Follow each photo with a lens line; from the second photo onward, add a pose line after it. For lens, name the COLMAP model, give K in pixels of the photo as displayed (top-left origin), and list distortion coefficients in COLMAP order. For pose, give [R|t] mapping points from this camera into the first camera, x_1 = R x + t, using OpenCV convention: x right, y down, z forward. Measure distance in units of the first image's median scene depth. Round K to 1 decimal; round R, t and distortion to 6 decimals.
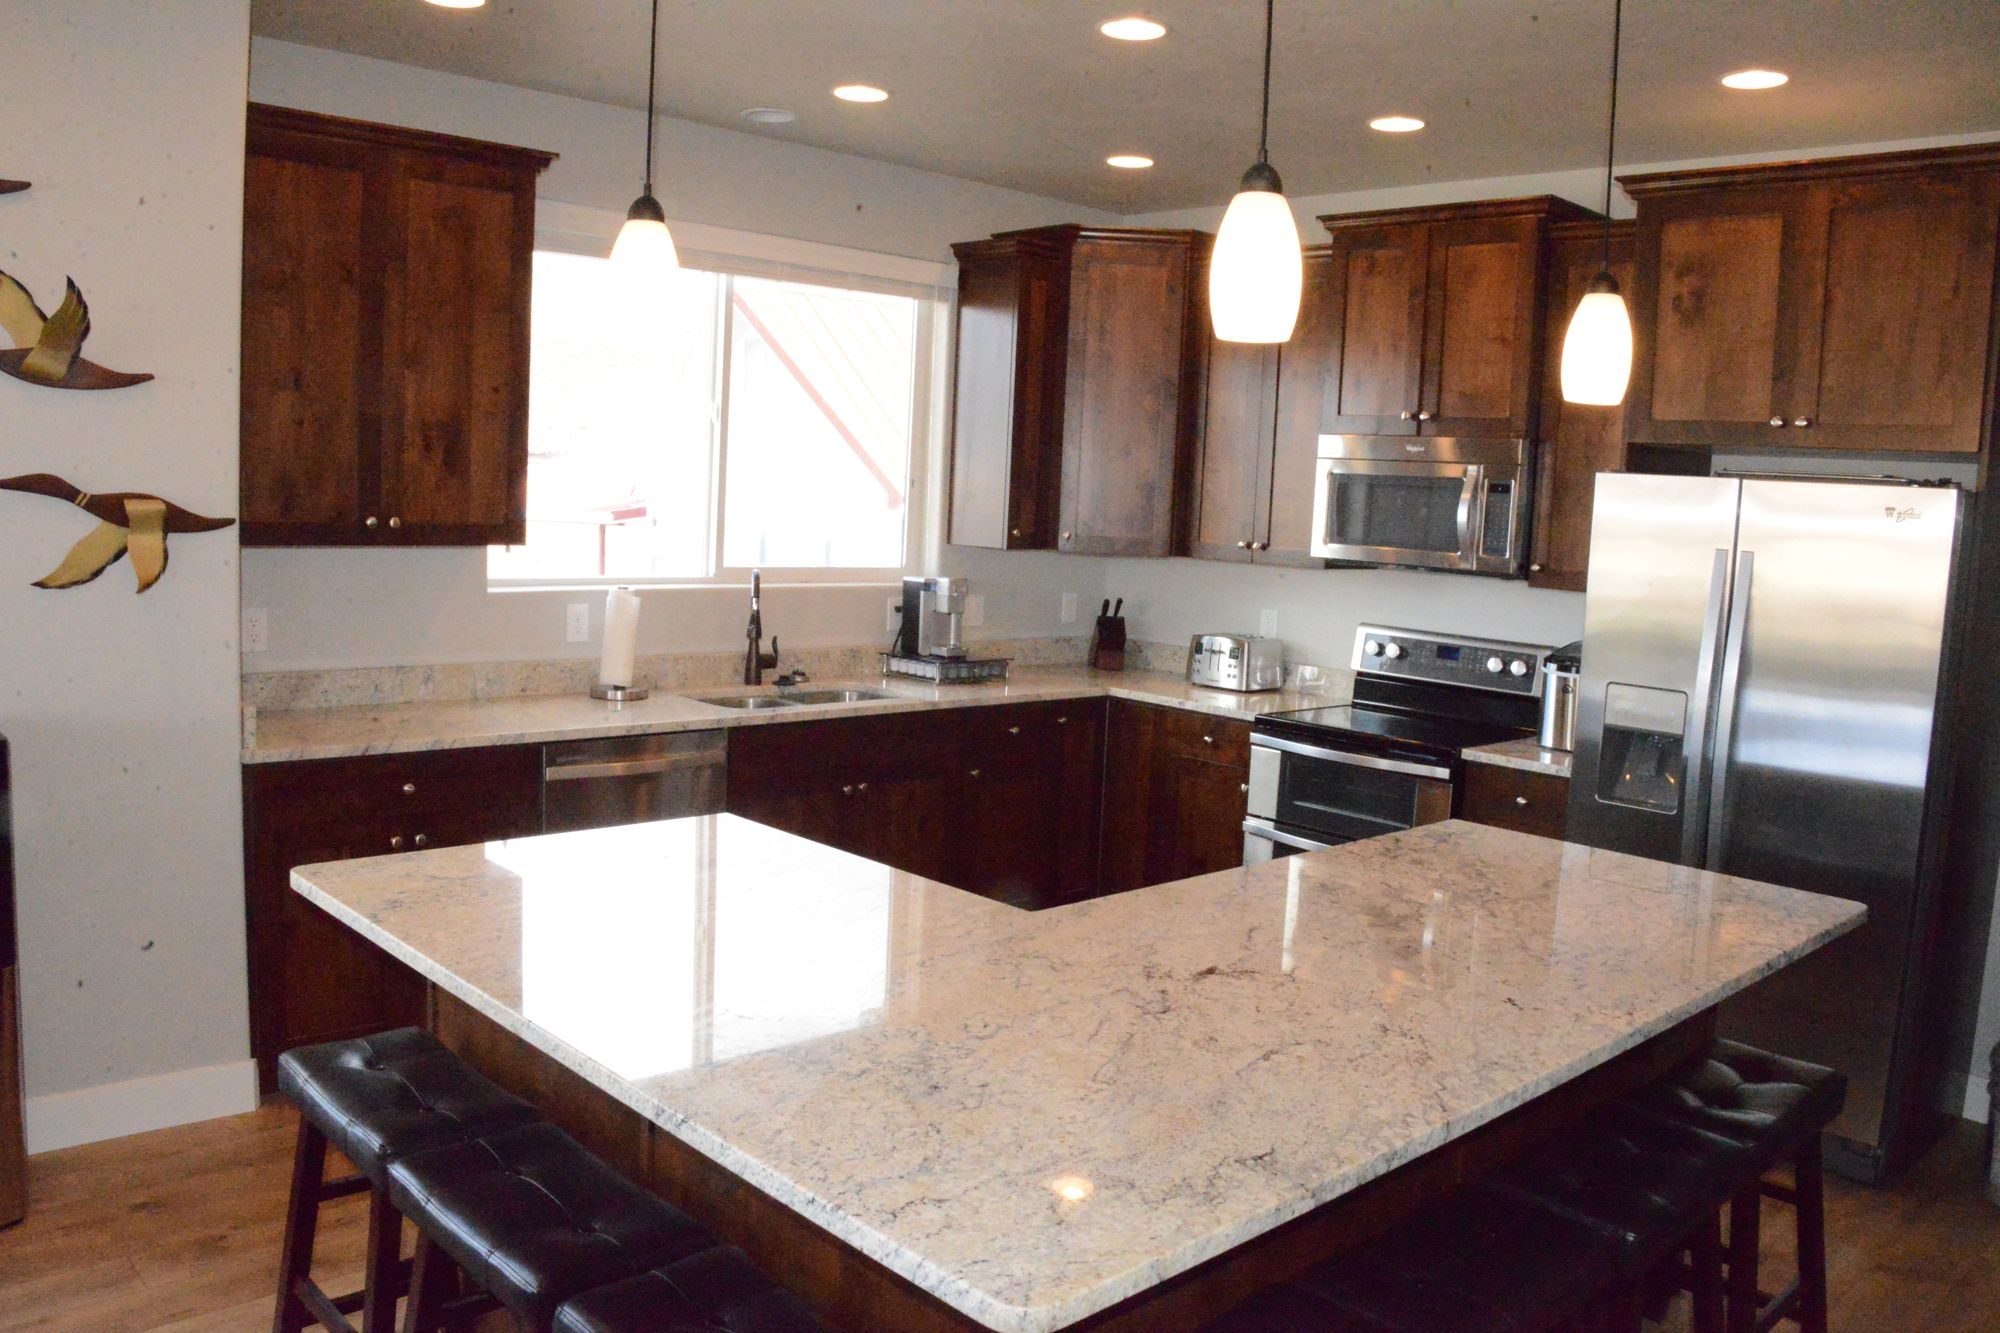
lens RADIAL K [[1724.4, 0, 1001.1], [0, 1724.4, 668.4], [0, 0, 1]] dist [-0.107297, 0.028561]
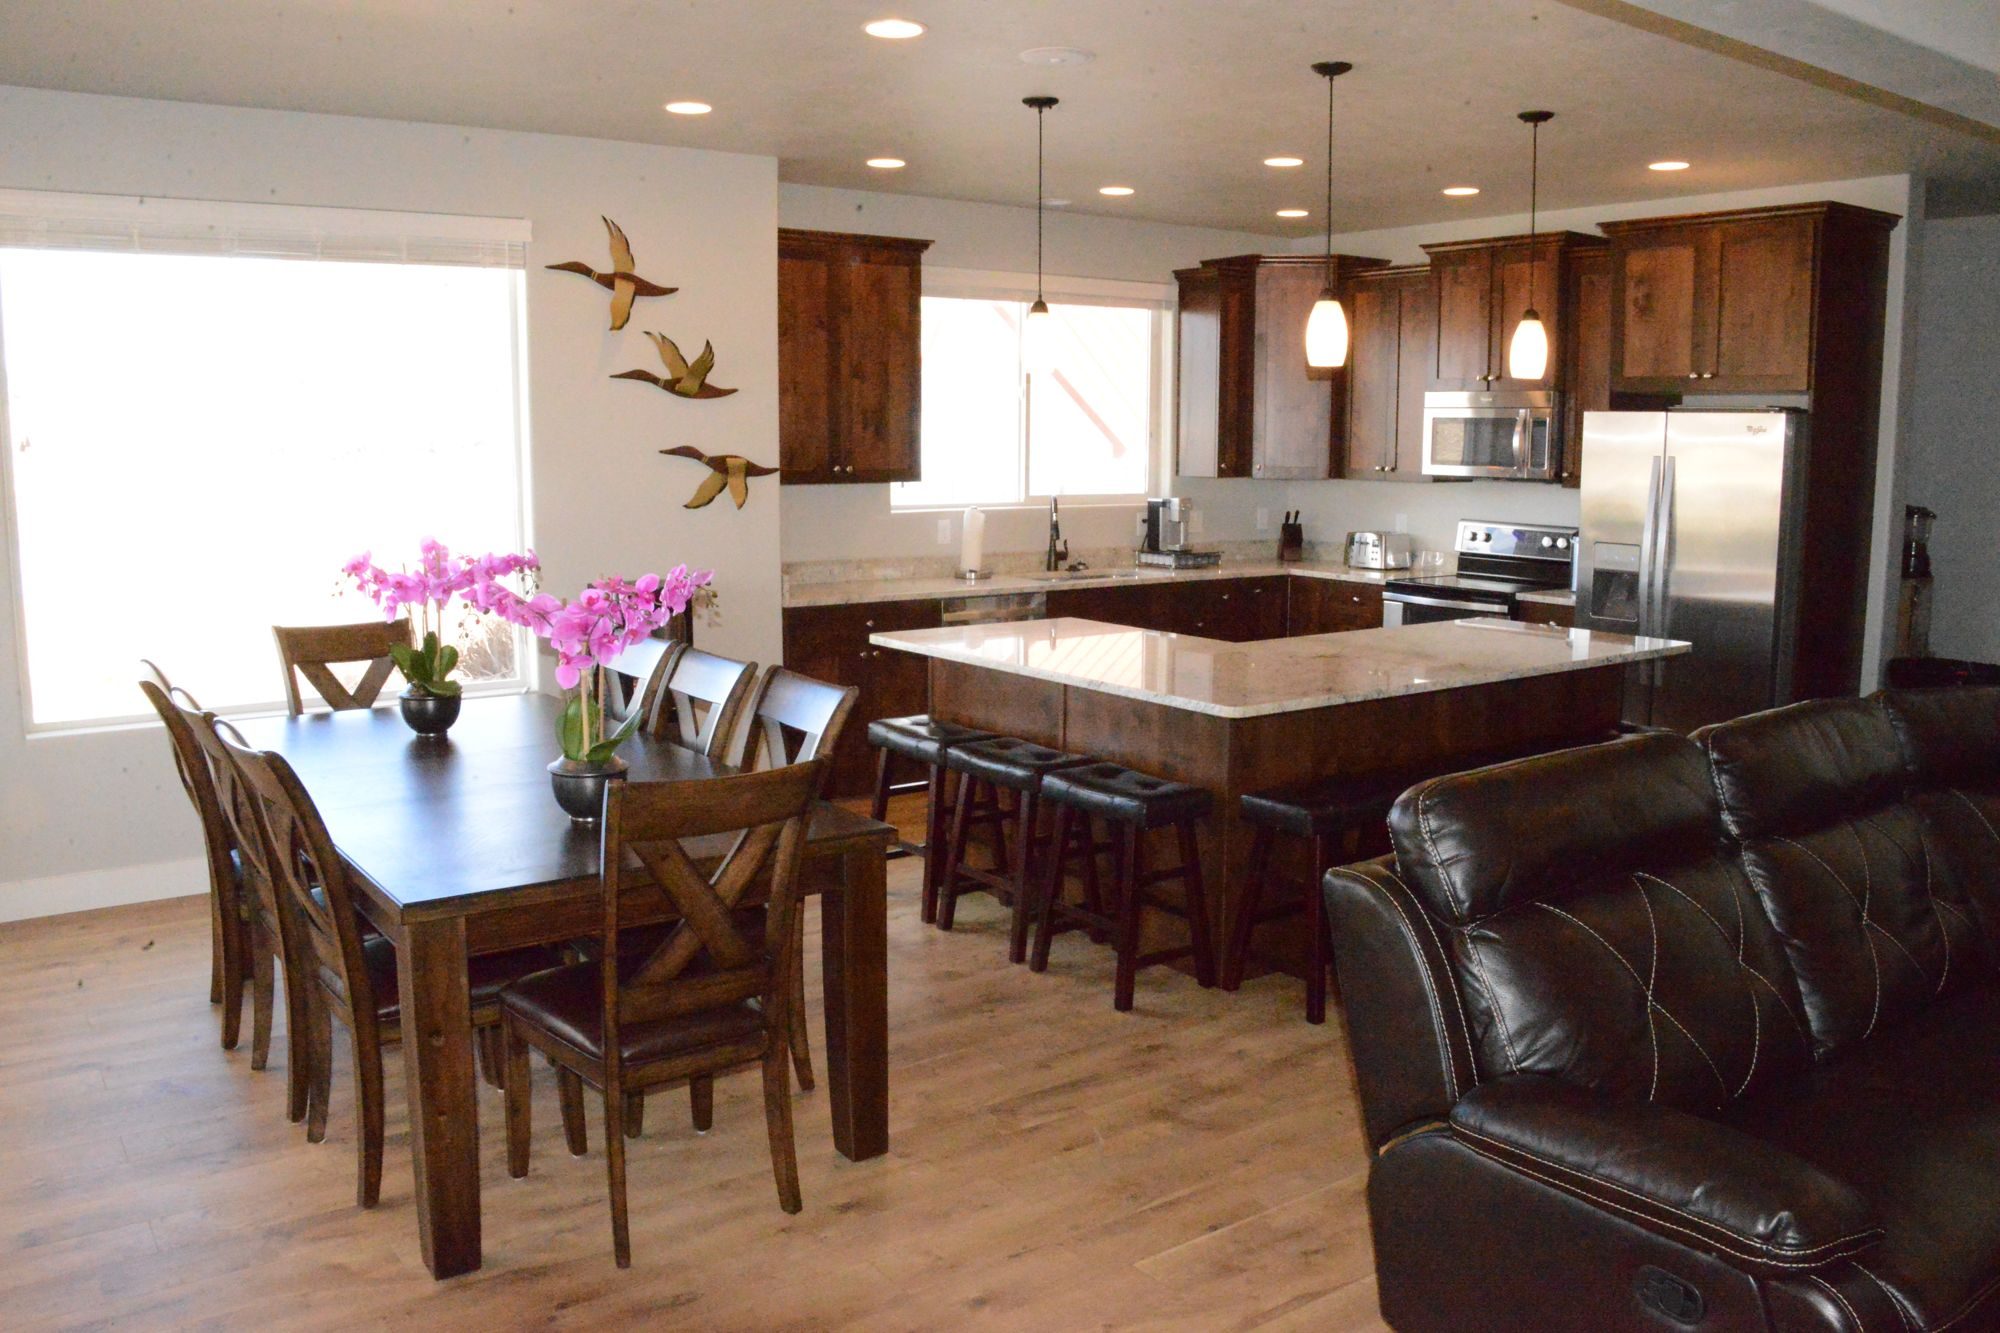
lens RADIAL K [[1724.4, 0, 1015.6], [0, 1724.4, 665.1], [0, 0, 1]] dist [-0.107297, 0.028561]
pose [[0.993154, -0.025976, -0.113887, -0.005219], [0.028796, 0.999316, 0.023182, 0.057918], [0.113207, -0.026302, 0.993223, -0.537368]]
